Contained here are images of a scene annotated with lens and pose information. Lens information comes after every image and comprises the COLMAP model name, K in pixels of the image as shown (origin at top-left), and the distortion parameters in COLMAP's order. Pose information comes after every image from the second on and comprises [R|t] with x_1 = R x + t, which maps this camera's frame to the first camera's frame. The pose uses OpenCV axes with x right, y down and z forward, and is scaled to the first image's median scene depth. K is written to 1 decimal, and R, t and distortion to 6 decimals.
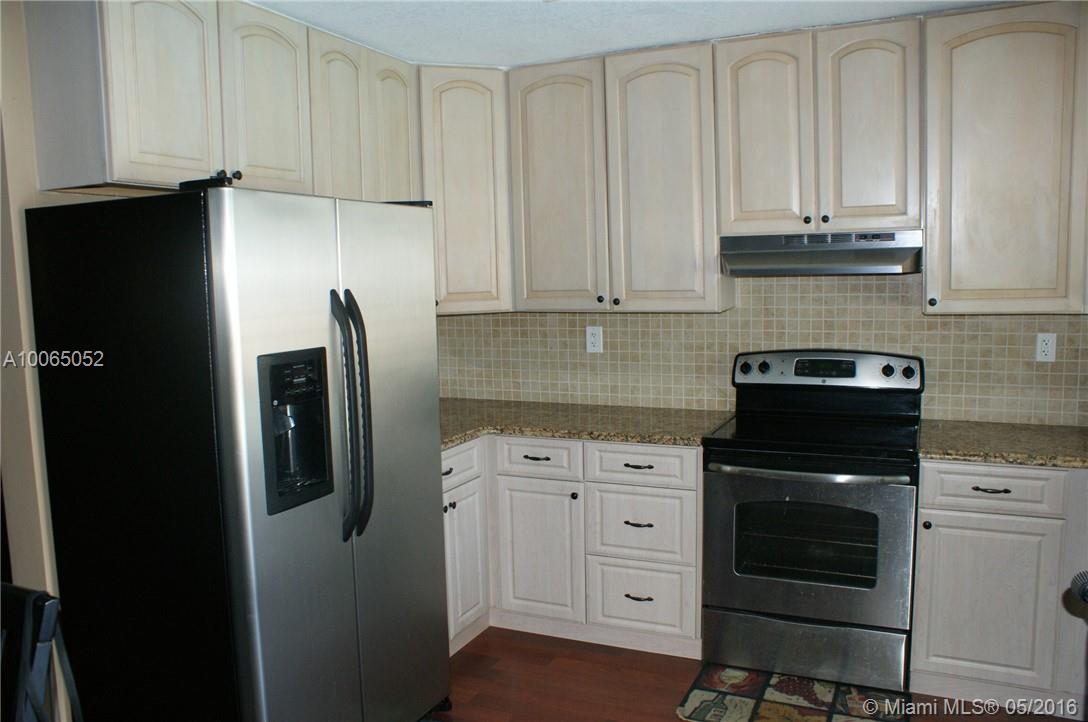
lens RADIAL K [[858.0, 0, 544.0], [0, 858.0, 361.0], [0, 0, 1]] dist [-0.176667, 0.169246]
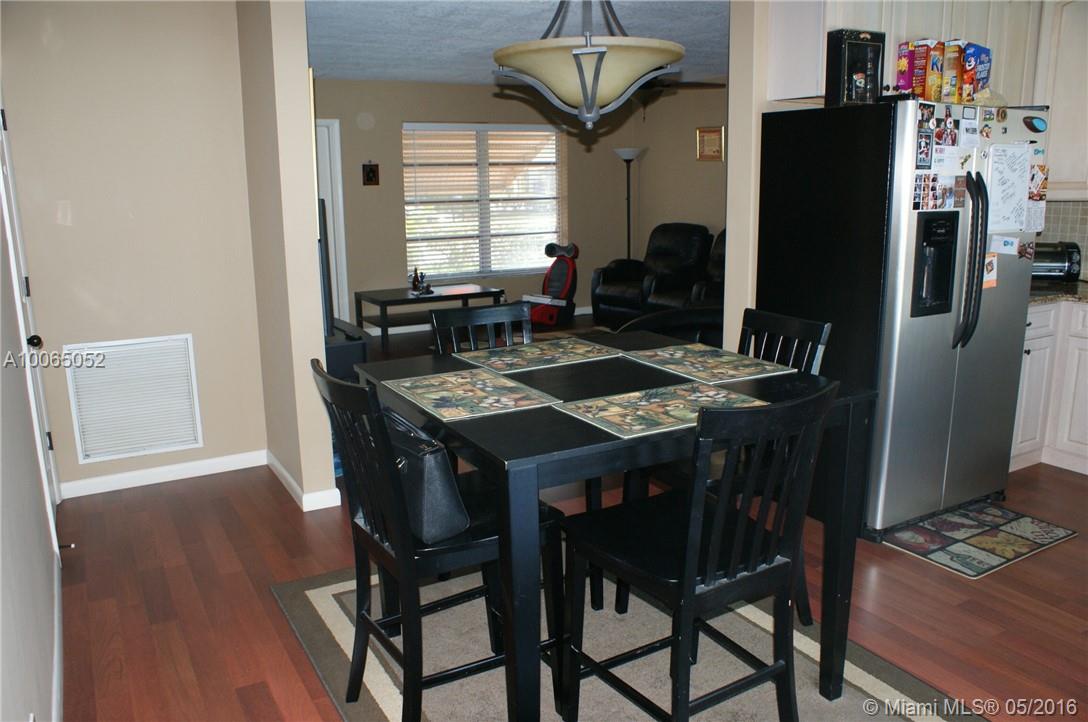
lens RADIAL K [[858.0, 0, 544.0], [0, 858.0, 361.0], [0, 0, 1]] dist [-0.176667, 0.169246]
pose [[0.816488, 0.137099, -0.560848, -0.008335], [-0.068957, 0.987601, 0.141031, 0.079865], [0.573230, -0.076476, 0.815818, -0.537270]]
